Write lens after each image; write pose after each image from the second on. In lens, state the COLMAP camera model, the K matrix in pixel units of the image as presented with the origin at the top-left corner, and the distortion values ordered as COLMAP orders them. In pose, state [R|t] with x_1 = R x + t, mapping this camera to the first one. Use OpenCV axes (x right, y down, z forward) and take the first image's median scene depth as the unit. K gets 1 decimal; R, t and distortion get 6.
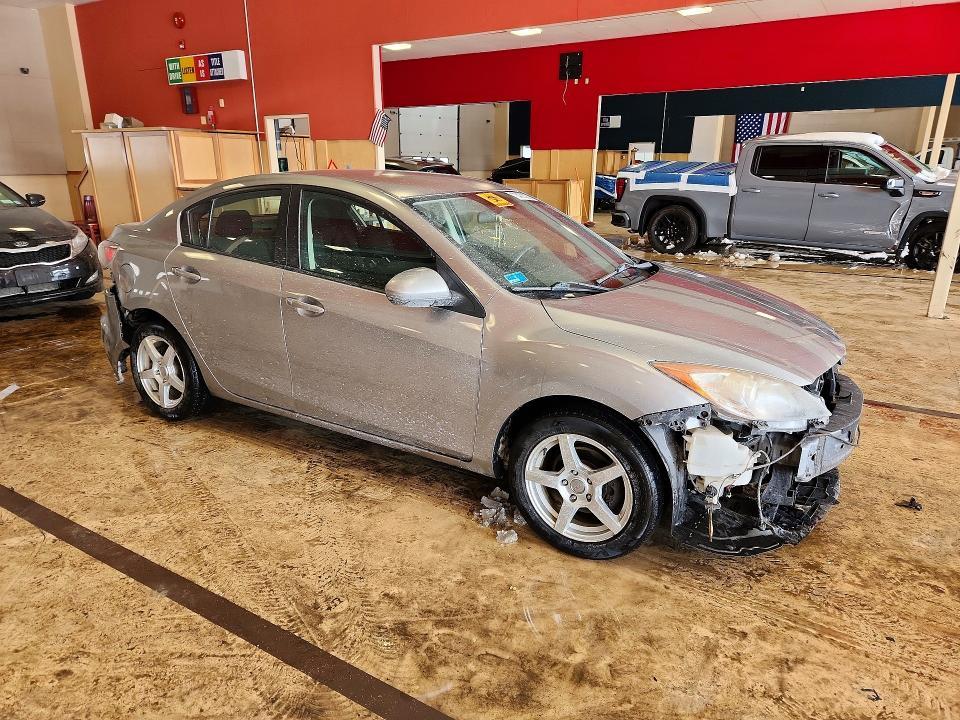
lens RADIAL K [[670.7, 0, 471.1], [0, 670.7, 366.4], [0, 0, 1]] dist [0.064910, -0.043832]
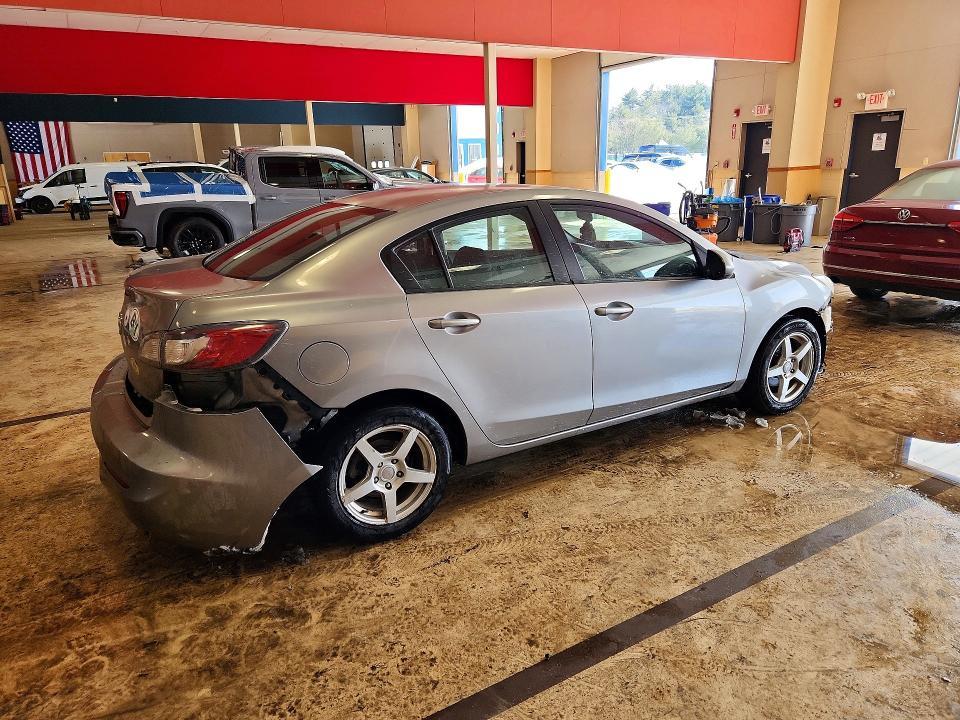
lens RADIAL K [[670.7, 0, 475.6], [0, 670.7, 358.4], [0, 0, 1]] dist [0.064910, -0.043832]
pose [[0.431560, -0.265008, 0.862280, -0.903335], [0.286191, 0.946717, 0.147724, -0.168930], [-0.855483, 0.183025, 0.484408, 0.504948]]
